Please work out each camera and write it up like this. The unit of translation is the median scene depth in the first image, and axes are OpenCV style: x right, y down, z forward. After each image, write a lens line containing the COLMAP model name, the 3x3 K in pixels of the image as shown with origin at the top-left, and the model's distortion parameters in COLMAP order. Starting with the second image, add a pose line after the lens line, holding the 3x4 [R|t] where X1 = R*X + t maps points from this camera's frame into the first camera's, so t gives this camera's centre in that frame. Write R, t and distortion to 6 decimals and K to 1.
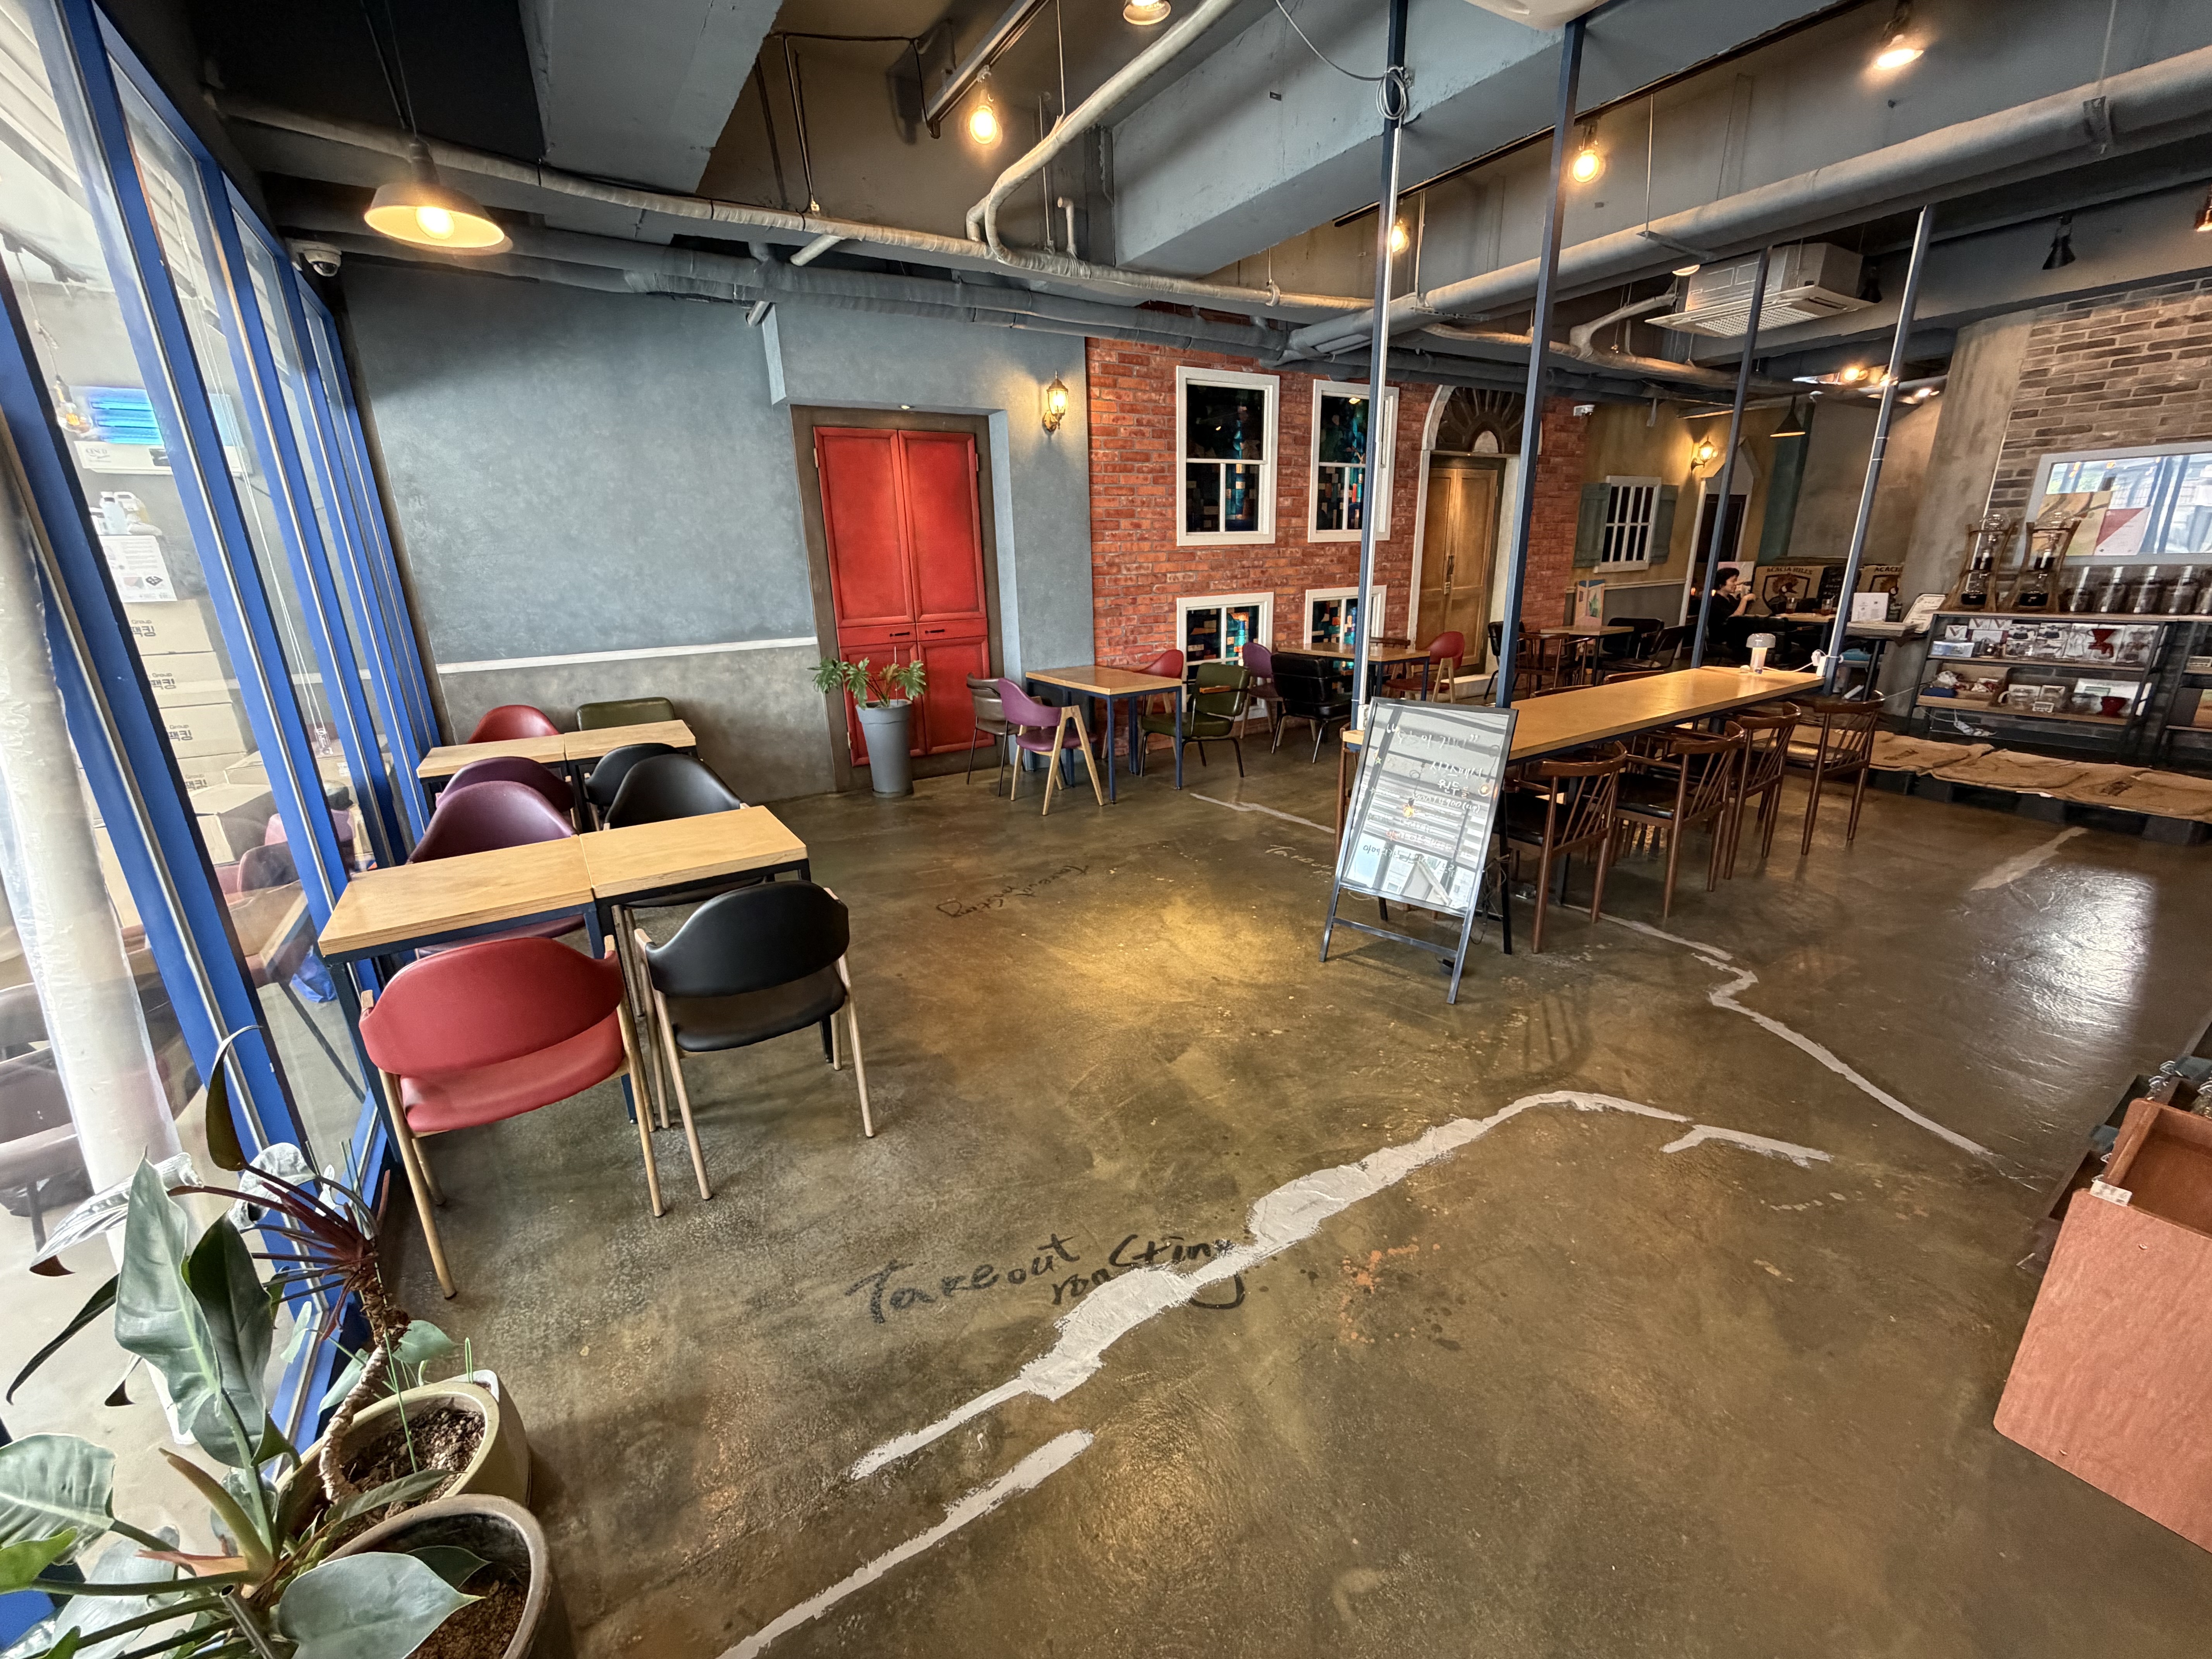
lens RADIAL K [[880.7, 0, 1099.5], [0, 880.7, 832.7], [0, 0, 1]] dist [-0.002894, 0.001065]
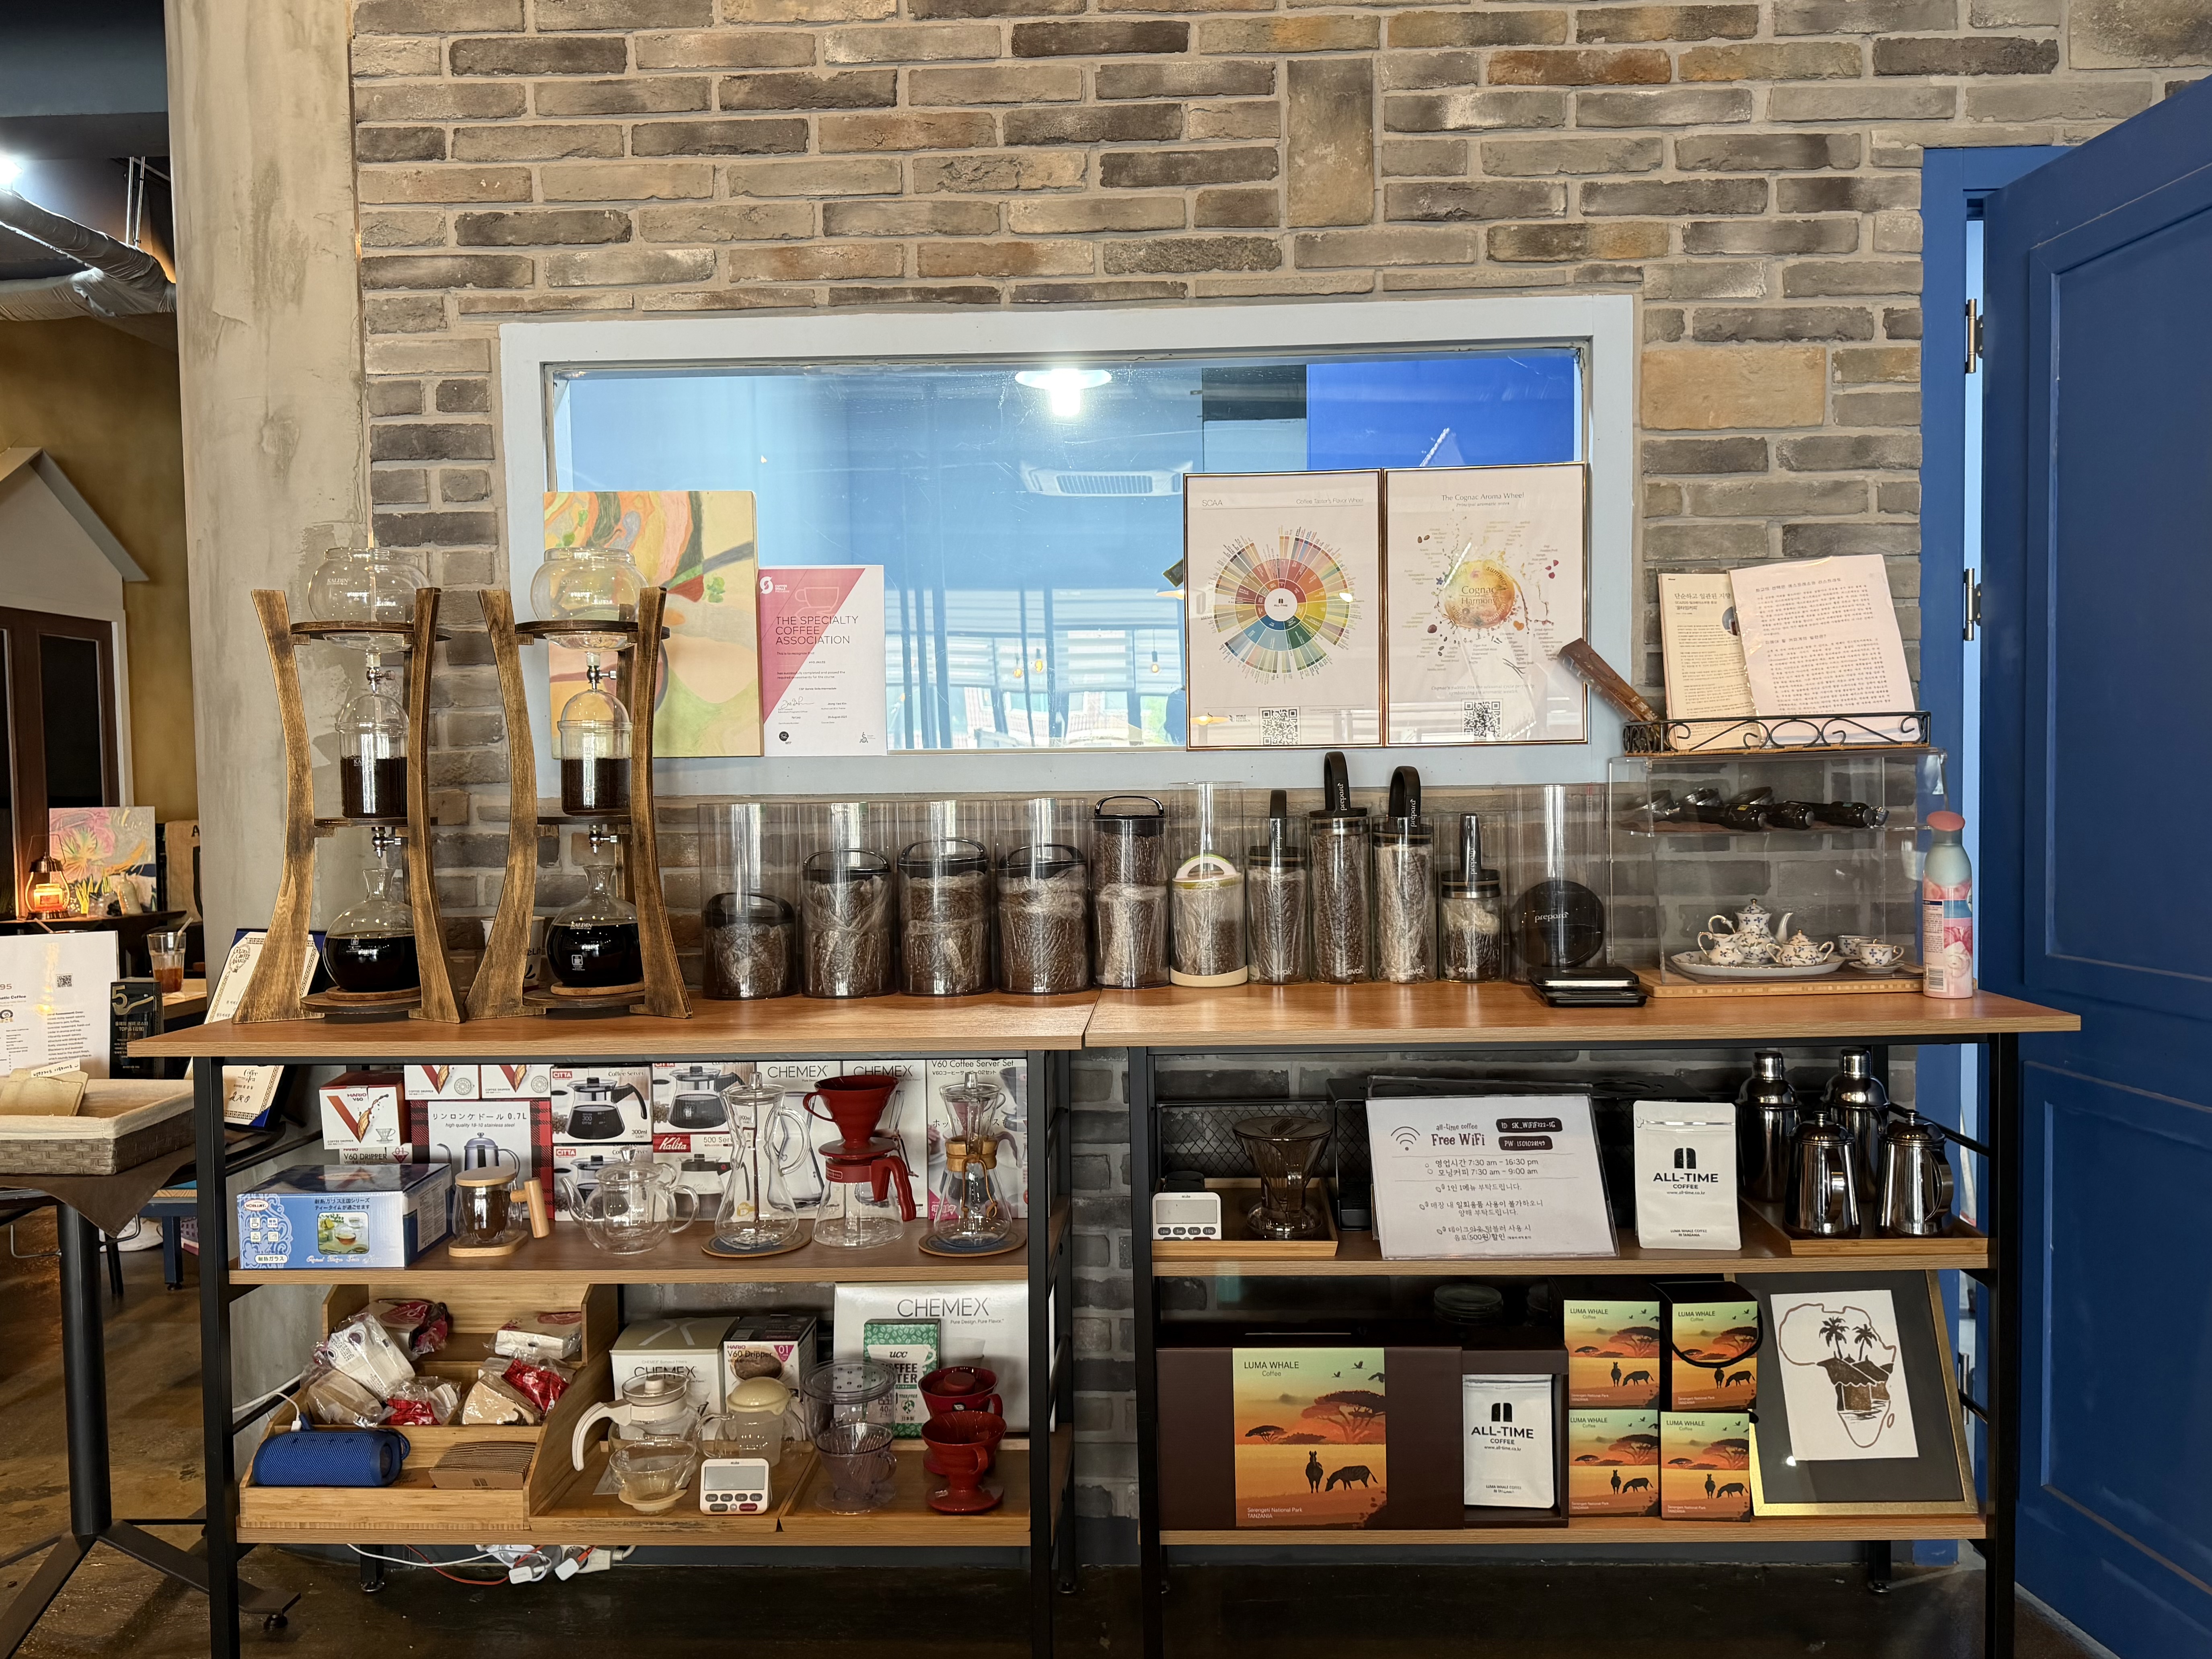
lens RADIAL K [[1536.8, 0, 1105.7], [0, 1536.8, 829.7], [0, 0, 1]] dist [0.008573, -0.005111]
pose [[0.559907, -0.017252, 0.828376, 0.839459], [0.244576, 0.958675, -0.145346, -0.213848], [-0.791635, 0.283981, 0.540988, 0.708752]]
